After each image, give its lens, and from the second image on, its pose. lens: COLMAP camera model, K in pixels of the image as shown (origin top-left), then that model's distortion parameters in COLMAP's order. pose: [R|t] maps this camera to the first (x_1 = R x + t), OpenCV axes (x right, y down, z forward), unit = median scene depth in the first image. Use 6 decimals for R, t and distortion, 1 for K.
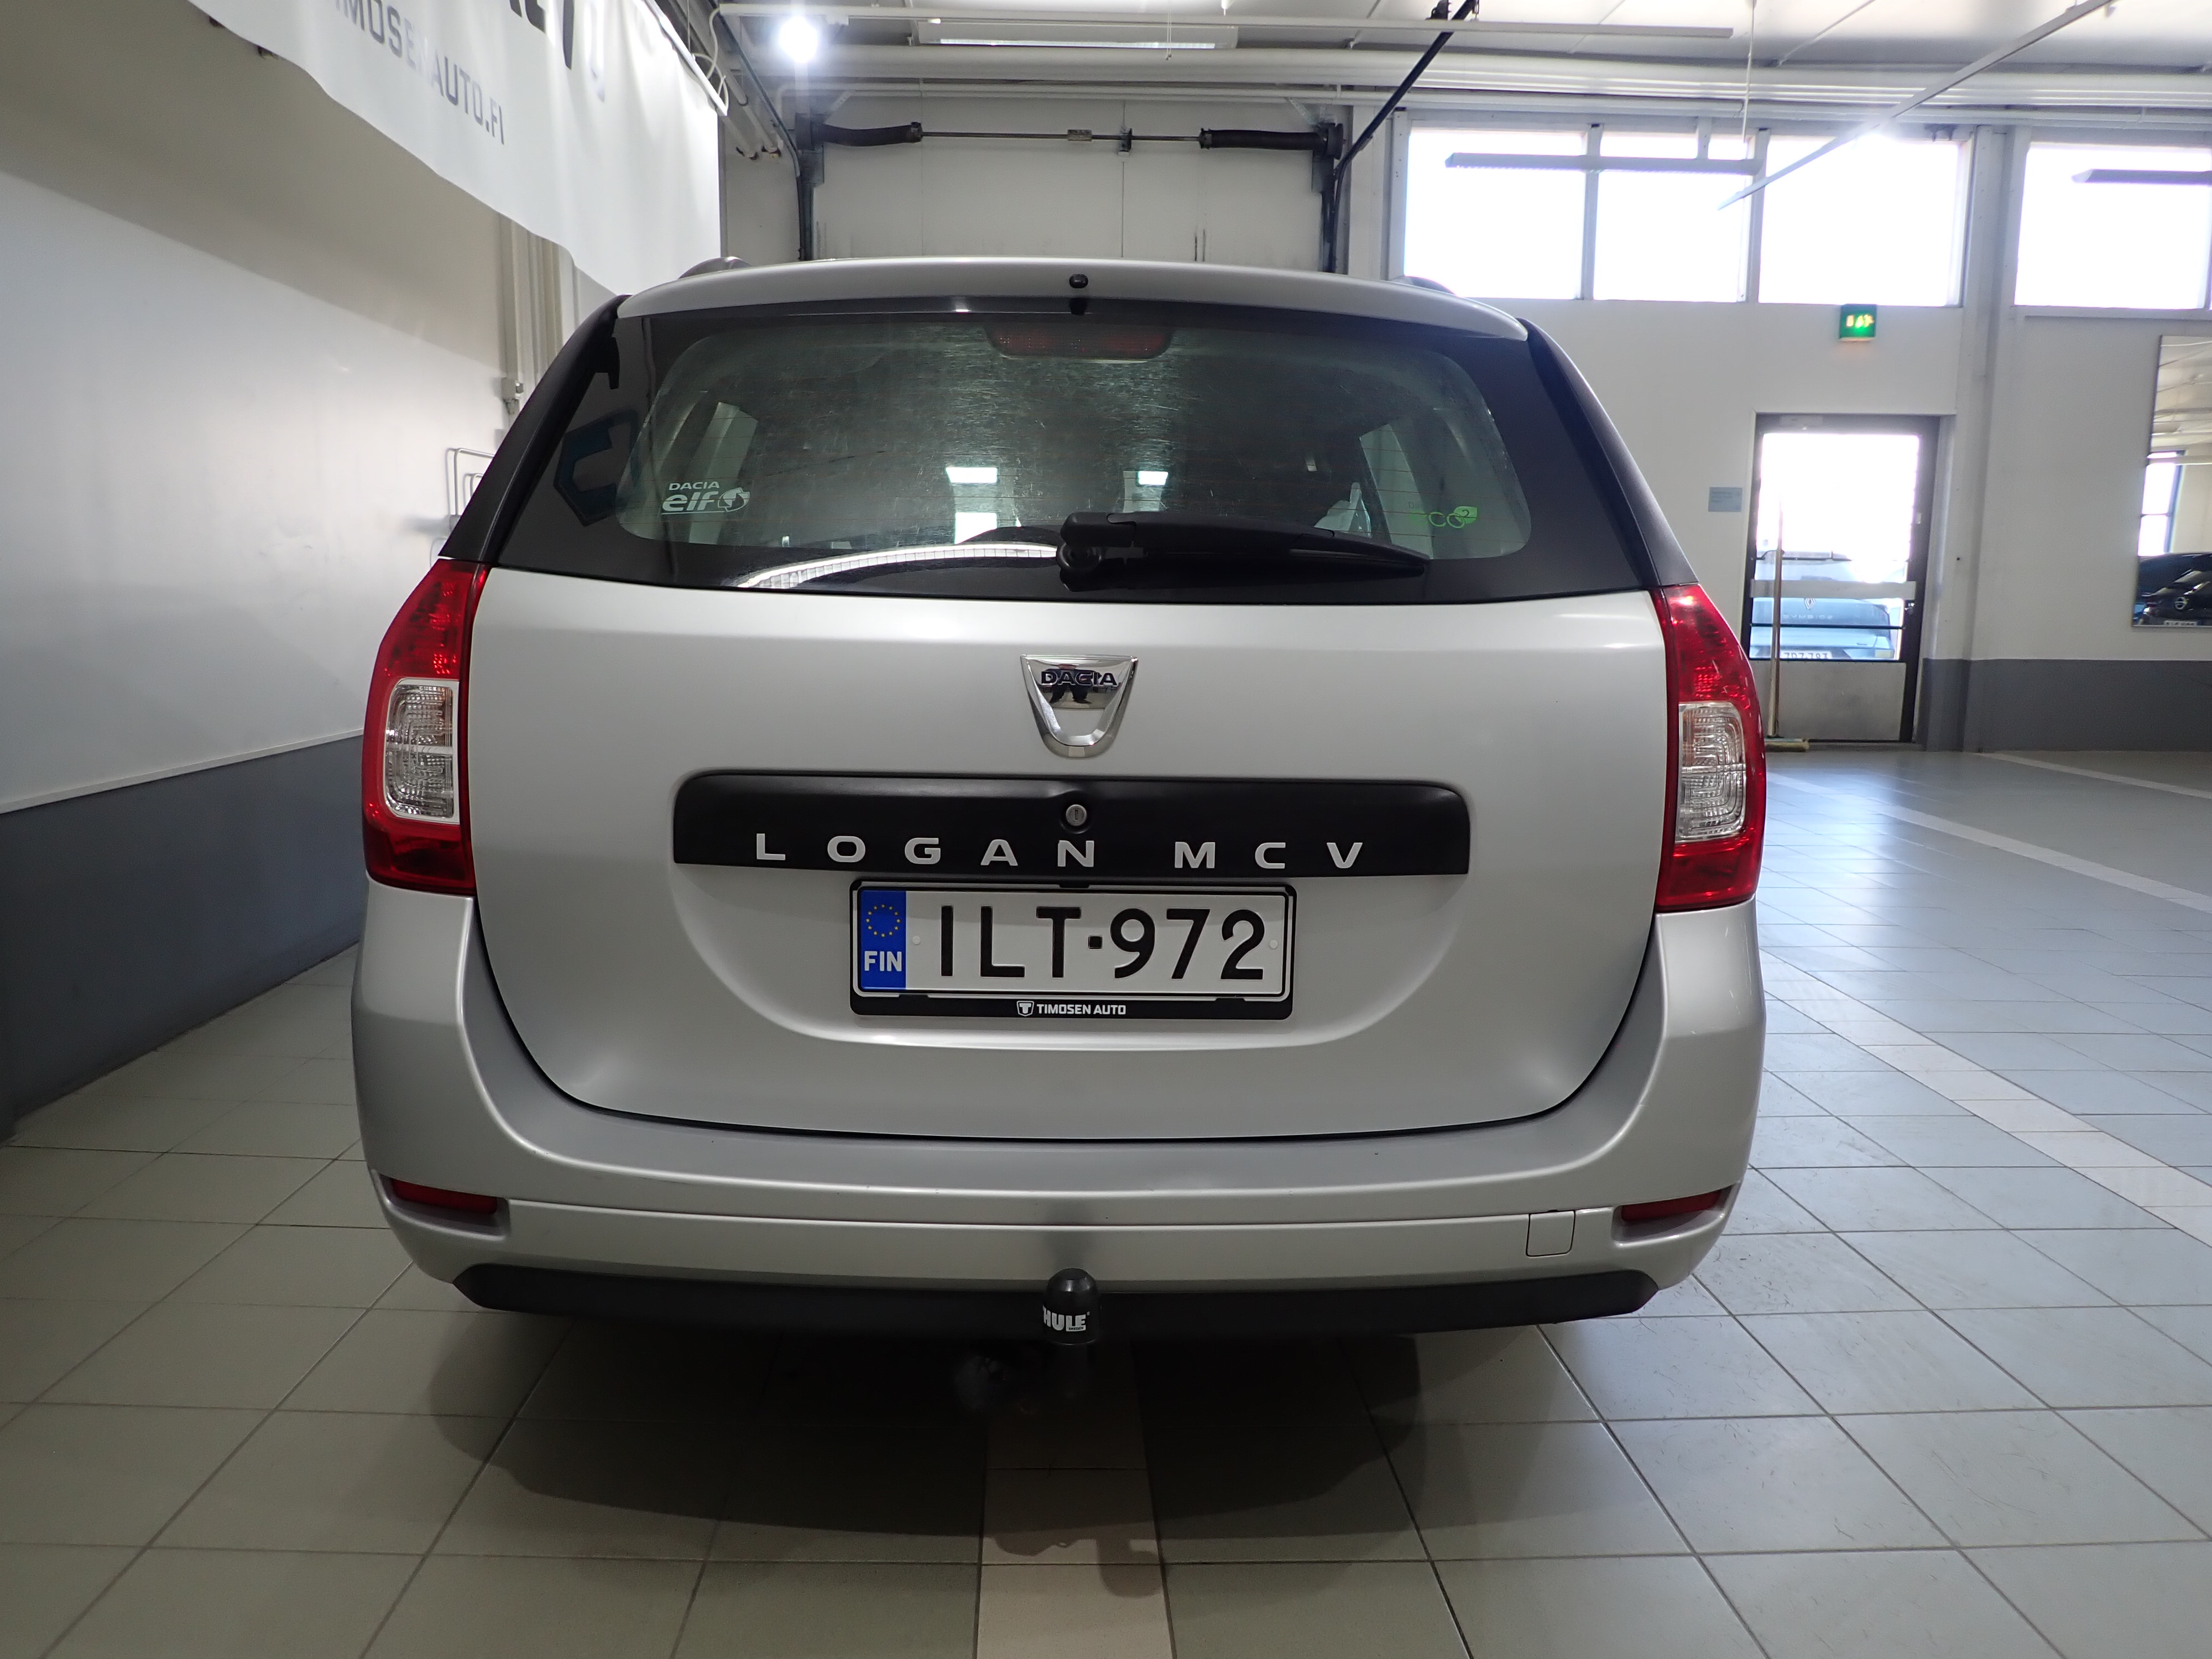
lens RADIAL K [[1597.6, 0, 1106.0], [0, 1597.6, 829.5], [0, 0, 1]] dist [-0.007654, -0.001246]
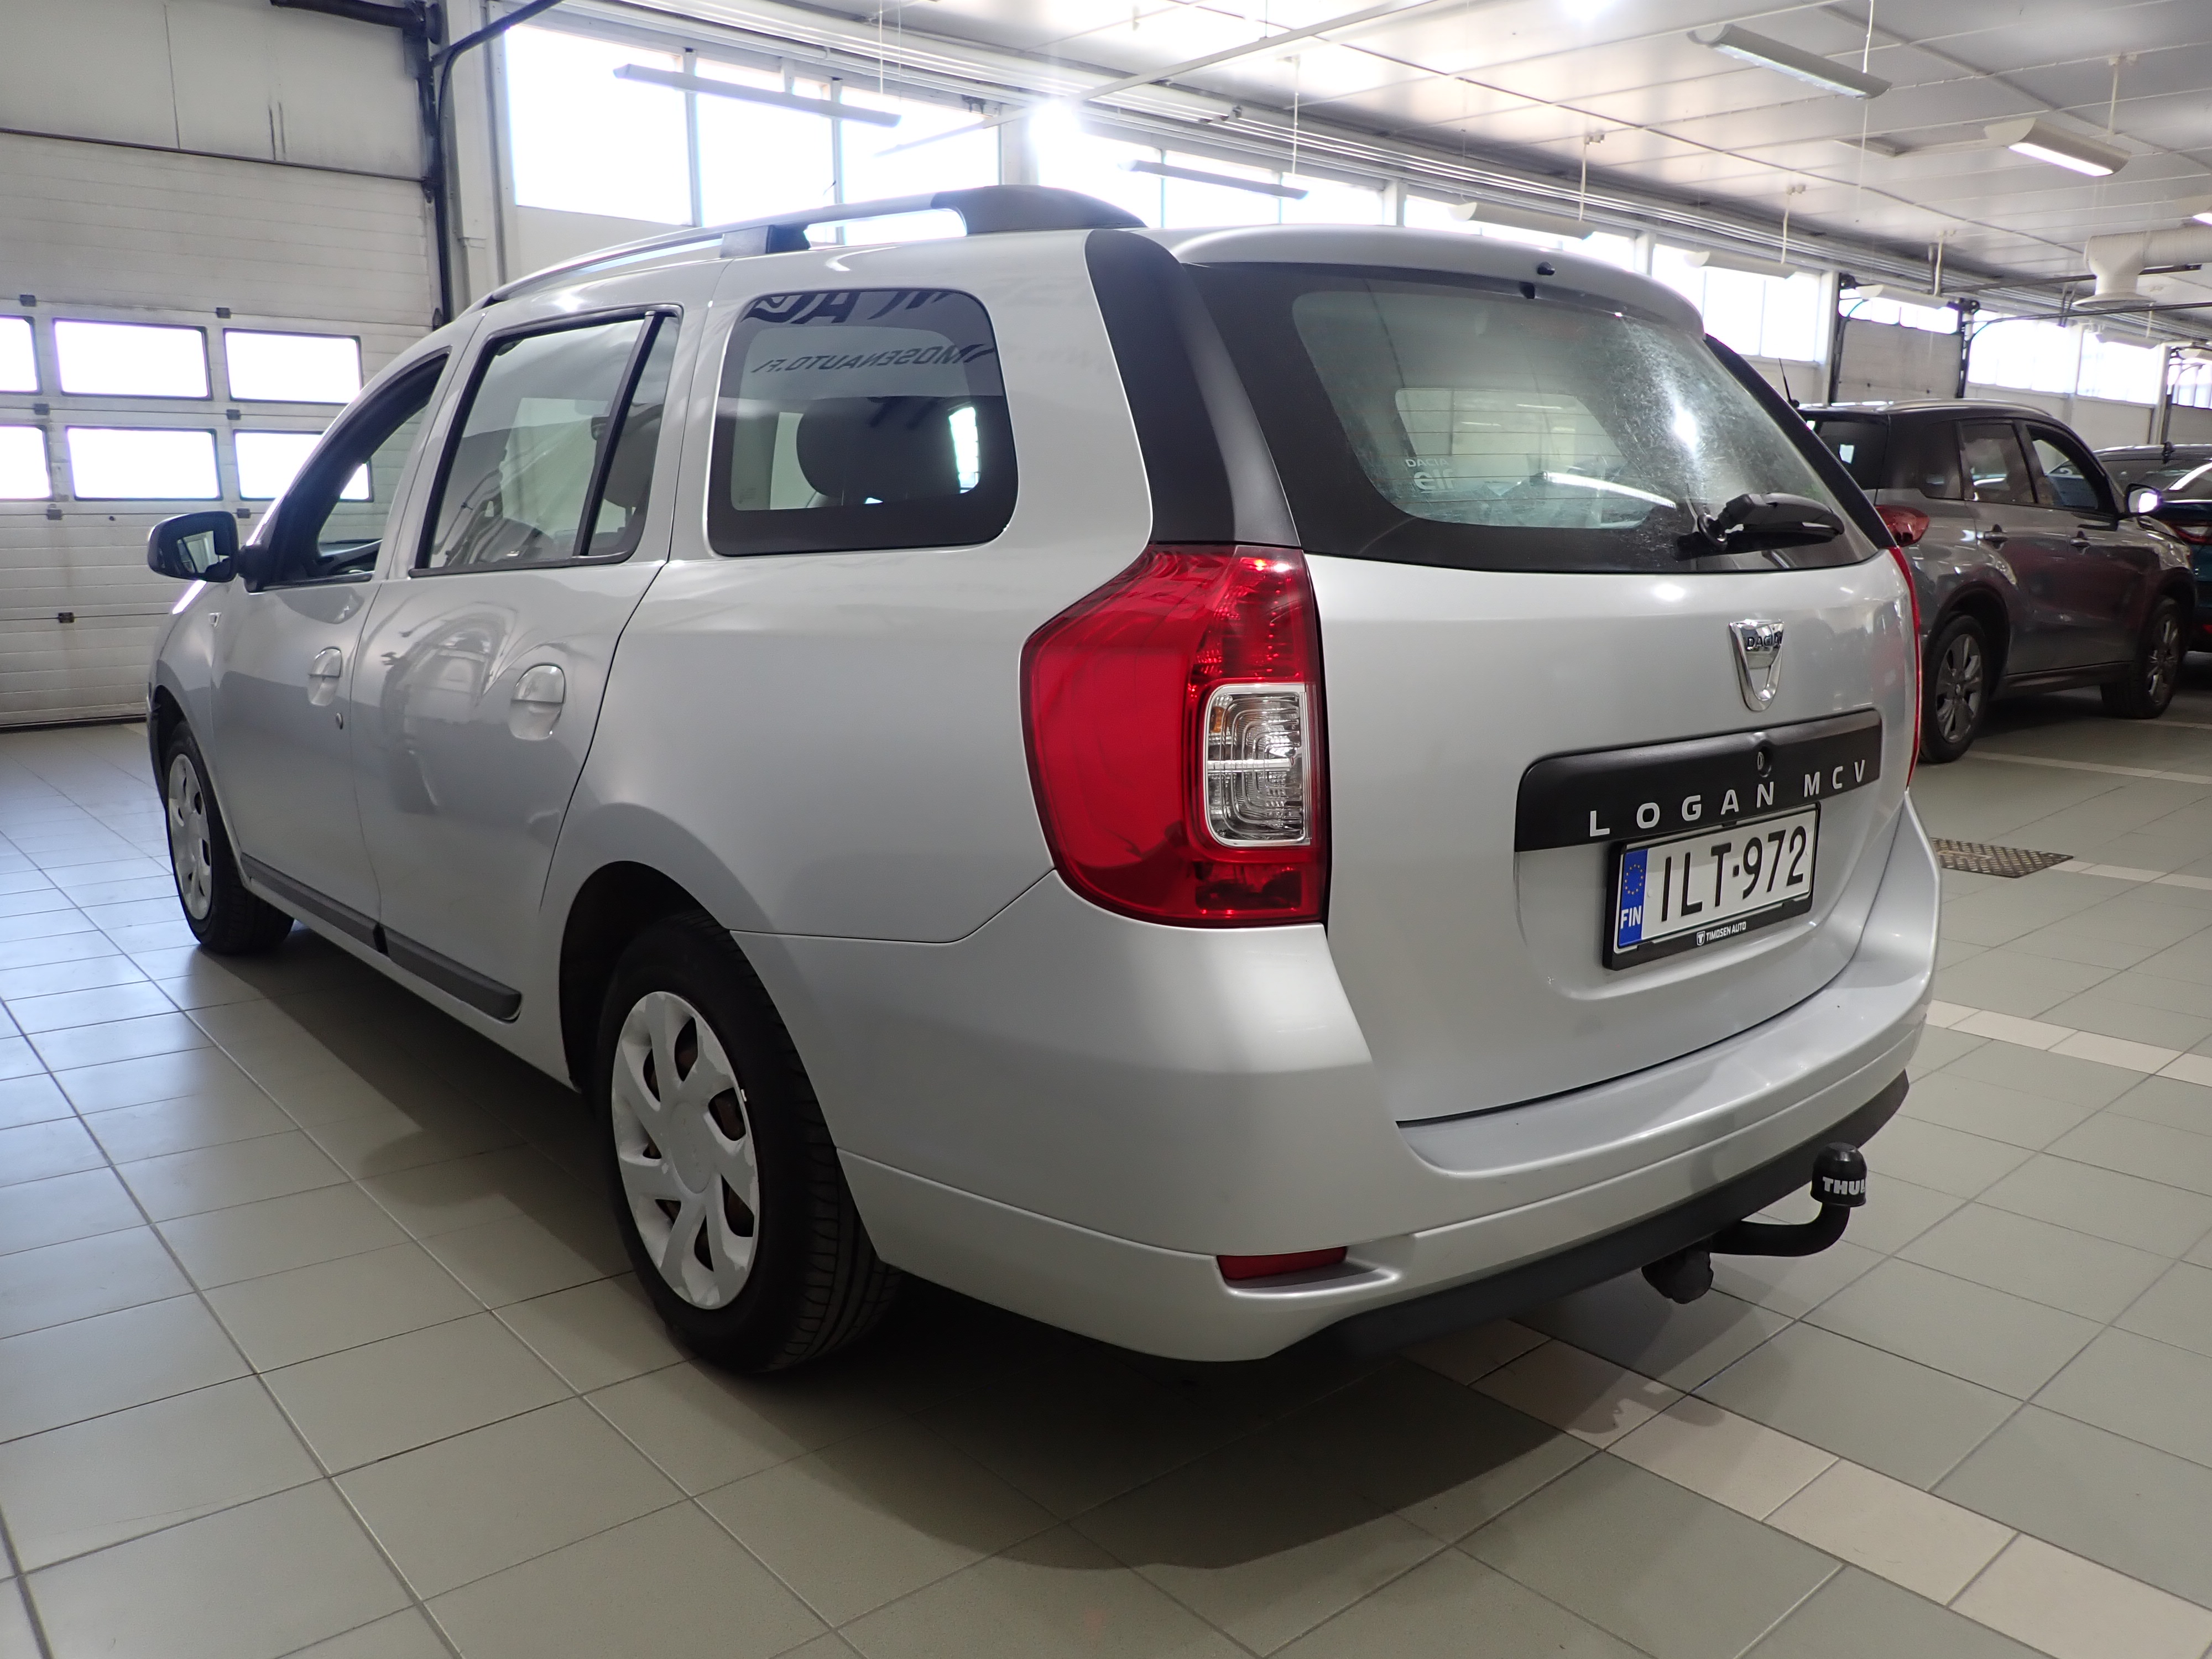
lens RADIAL K [[1597.6, 0, 1106.0], [0, 1597.6, 829.5], [0, 0, 1]] dist [-0.007654, -0.001246]
pose [[0.790016, -0.129280, 0.599301, -1.046359], [0.101258, 0.991604, 0.080426, -0.096835], [-0.604667, -0.002854, 0.796473, 0.361323]]
